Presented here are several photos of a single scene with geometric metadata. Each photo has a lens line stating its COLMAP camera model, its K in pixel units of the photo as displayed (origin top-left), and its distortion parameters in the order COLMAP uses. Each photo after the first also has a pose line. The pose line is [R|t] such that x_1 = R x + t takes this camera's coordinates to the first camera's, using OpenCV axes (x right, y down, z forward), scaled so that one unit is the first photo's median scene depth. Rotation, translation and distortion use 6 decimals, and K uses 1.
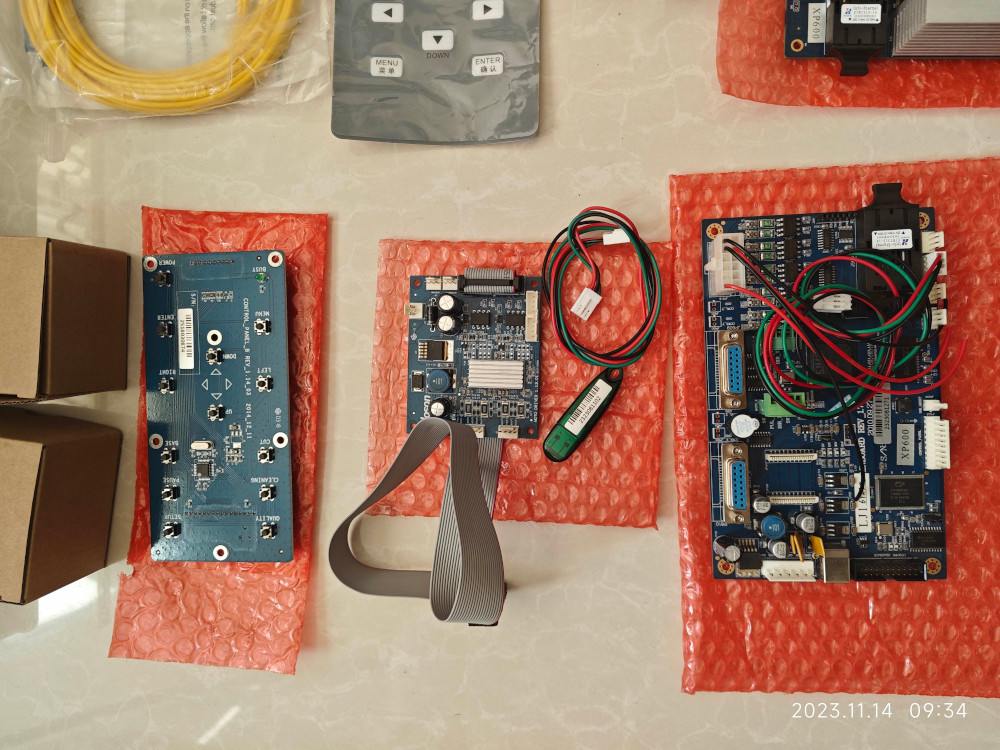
lens RADIAL K [[668.3, 0, 498.3], [0, 668.3, 371.0], [0, 0, 1]] dist [0.024449, -0.029761]
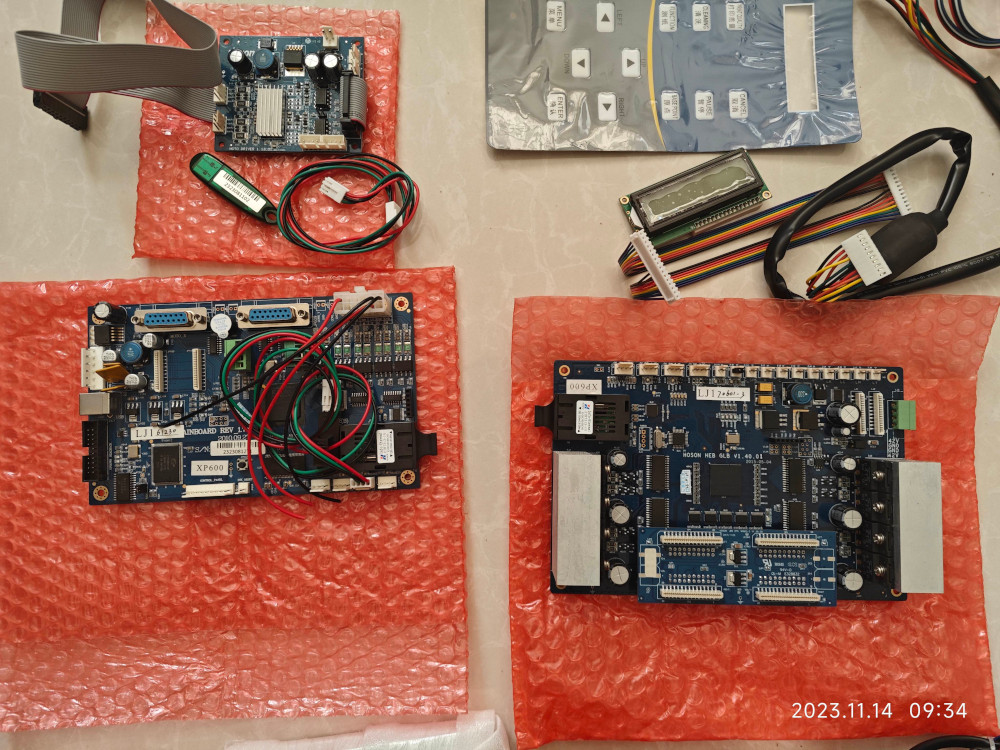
lens RADIAL K [[649.7, 0, 505.3], [0, 649.7, 373.0], [0, 0, 1]] dist [0.026938, -0.023214]
pose [[0.018156, 0.999363, 0.030709, 0.410230], [-0.999804, 0.018388, -0.007291, -0.374023], [-0.007851, -0.030570, 0.999502, -0.097617]]
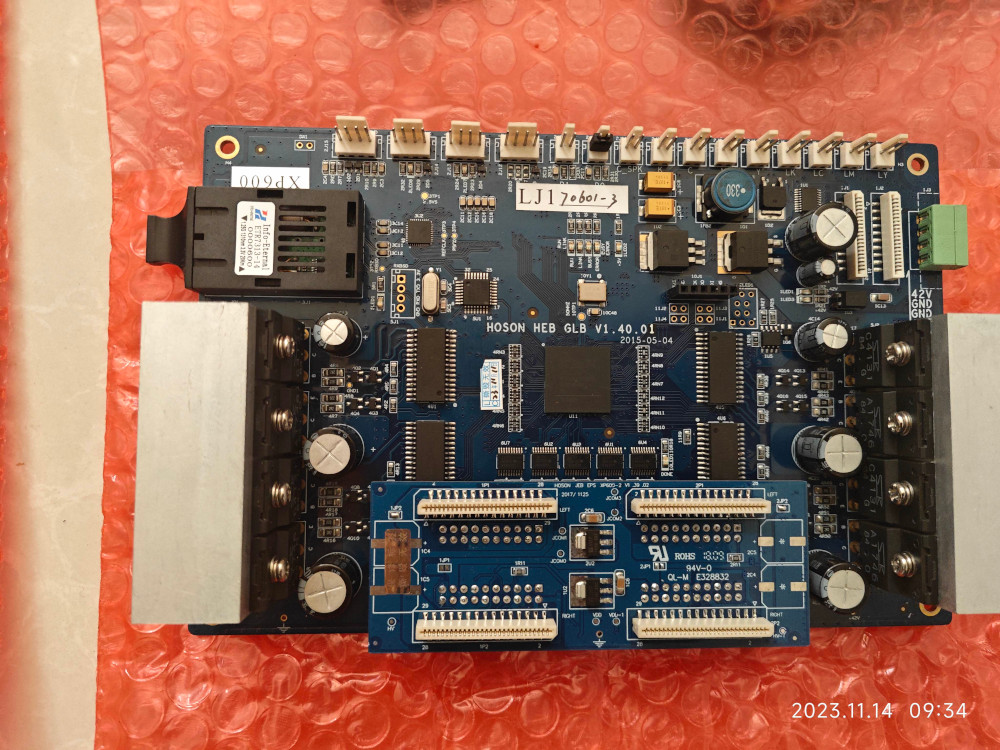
lens RADIAL K [[682.0, 0, 500.0], [0, 682.0, 368.9], [0, 0, 1]] dist [0.000142, -0.008295]
pose [[0.027984, 0.998863, 0.038607, 0.596936], [-0.997880, 0.030185, -0.057650, -0.654150], [-0.058749, -0.036912, 0.997590, 0.452005]]
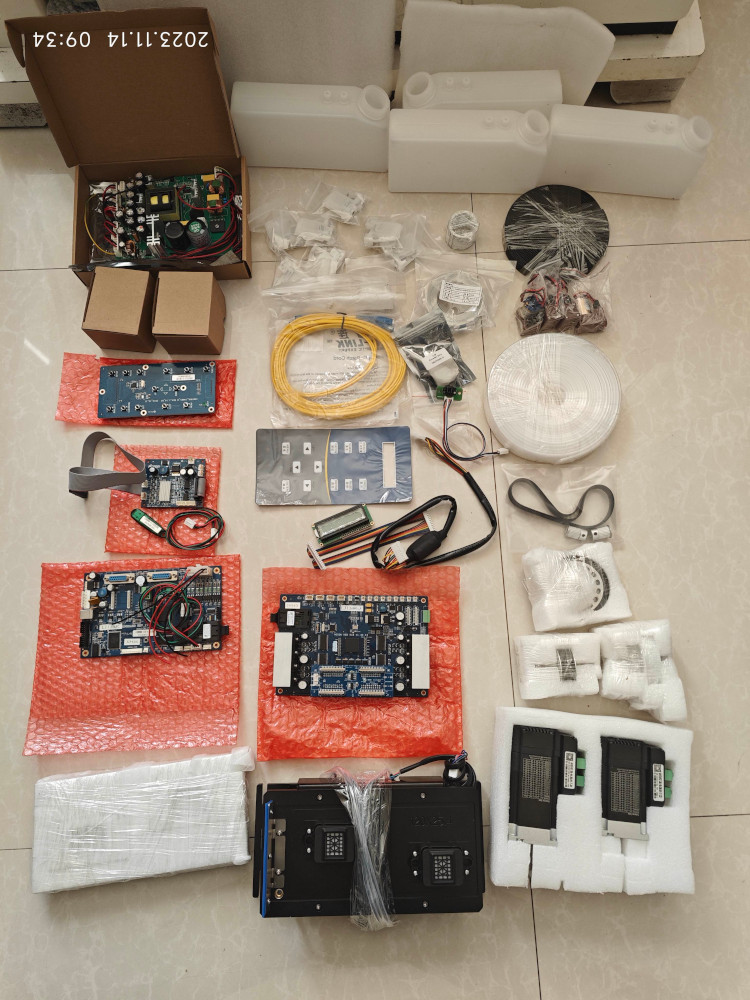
lens RADIAL K [[649.7, 0, 380.2], [0, 649.7, 498.8], [0, 0, 1]] dist [0.026938, -0.023214]
pose [[0.025633, 0.991125, -0.130438, 0.395468], [-0.999653, 0.024612, -0.009430, -0.843242], [-0.006136, 0.130635, 0.991412, -1.609289]]
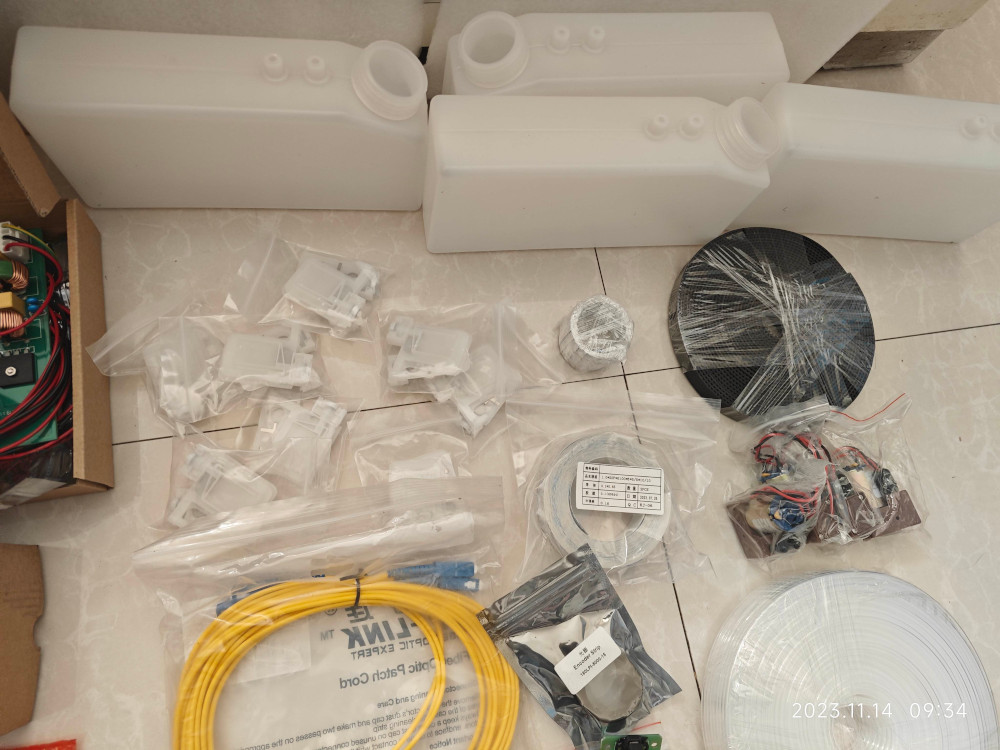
lens RADIAL K [[649.7, 0, 505.3], [0, 649.7, 373.0], [0, 0, 1]] dist [0.026938, -0.023214]
pose [[0.145269, 0.975473, -0.165374, -0.837669], [-0.972939, 0.110487, -0.202935, -0.795103], [-0.179686, 0.190379, 0.965126, -0.210054]]
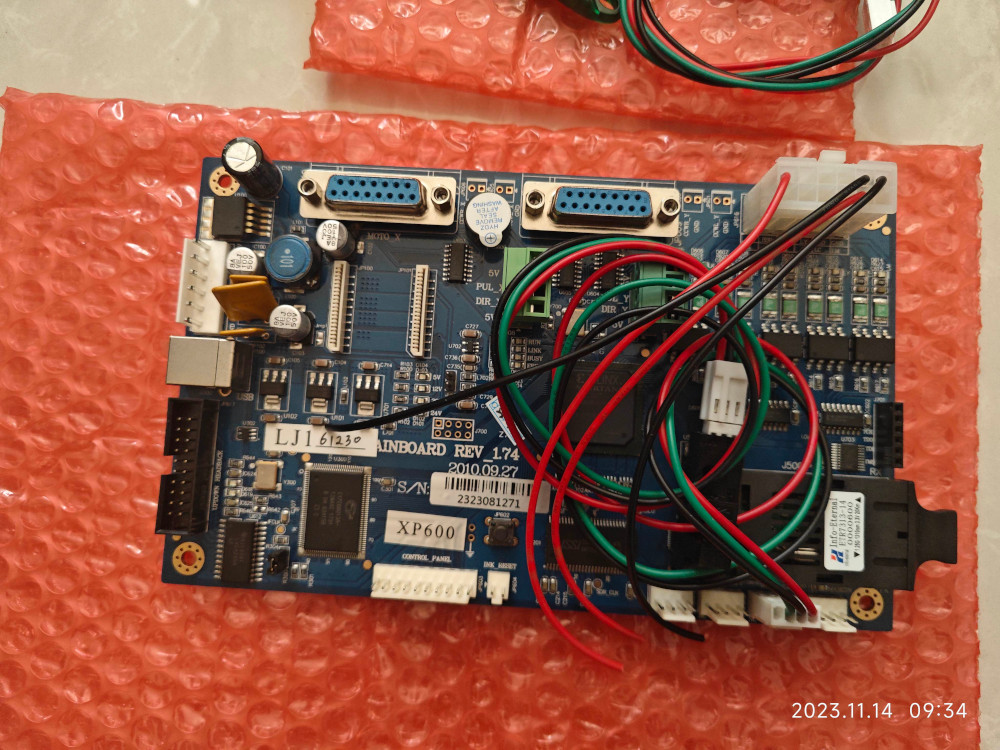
lens RADIAL K [[682.0, 0, 500.0], [0, 682.0, 368.9], [0, 0, 1]] dist [0.000142, -0.008295]
pose [[-0.085058, 0.996304, 0.011992, 0.460090], [-0.995507, -0.085480, 0.040725, 0.041305], [0.041600, -0.008475, 0.999098, 0.471105]]
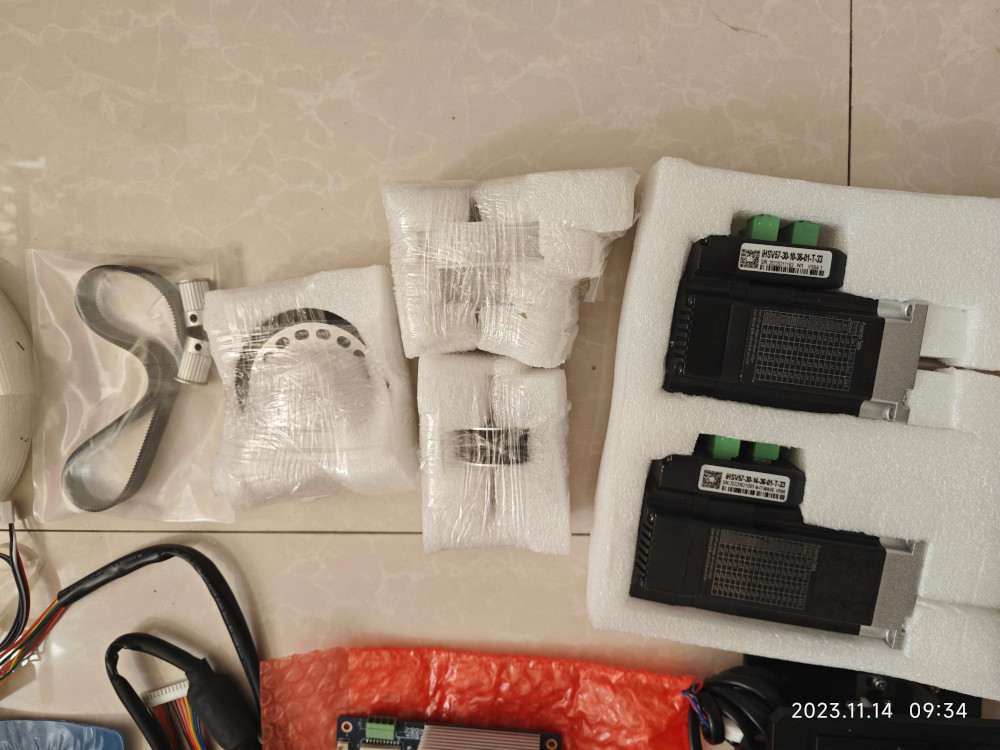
lens RADIAL K [[668.3, 0, 498.3], [0, 668.3, 371.0], [0, 0, 1]] dist [0.024449, -0.029761]
pose [[0.999731, 0.003105, 0.022973, 0.693827], [-0.004132, 0.998986, 0.044822, -1.689048], [-0.022811, -0.044905, 0.998731, -0.142436]]
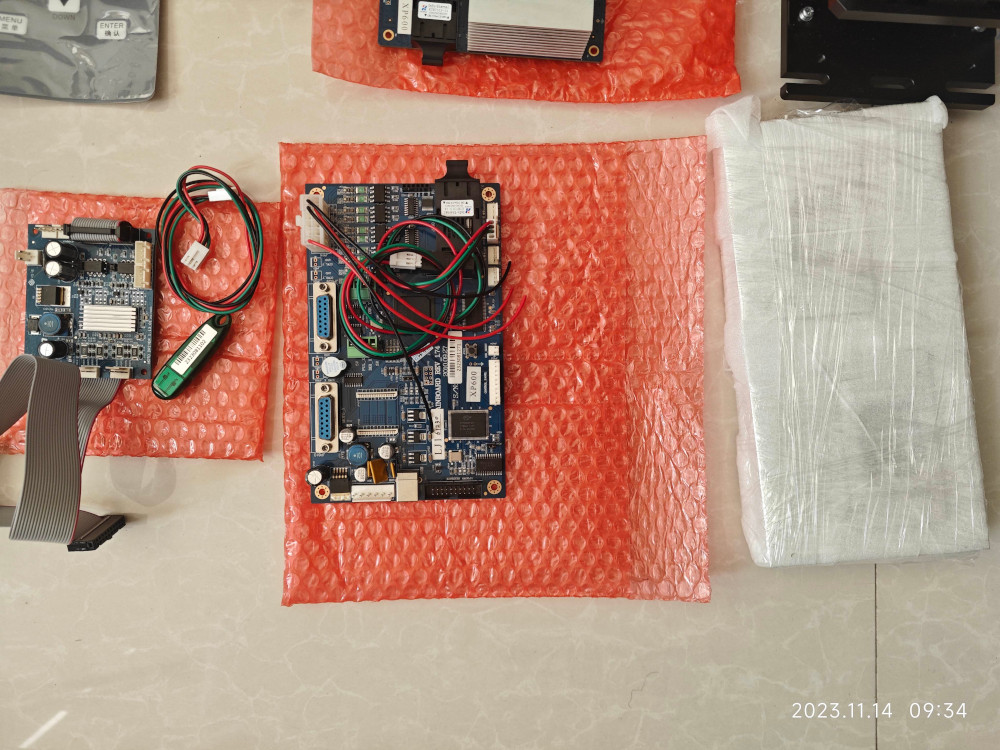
lens RADIAL K [[668.3, 0, 498.3], [0, 668.3, 371.0], [0, 0, 1]] dist [0.024449, -0.029761]
pose [[0.988124, 0.010456, 0.153304, 0.456735], [-0.011360, 0.999923, 0.005021, 0.077736], [-0.153240, -0.006703, 0.988166, -0.158710]]
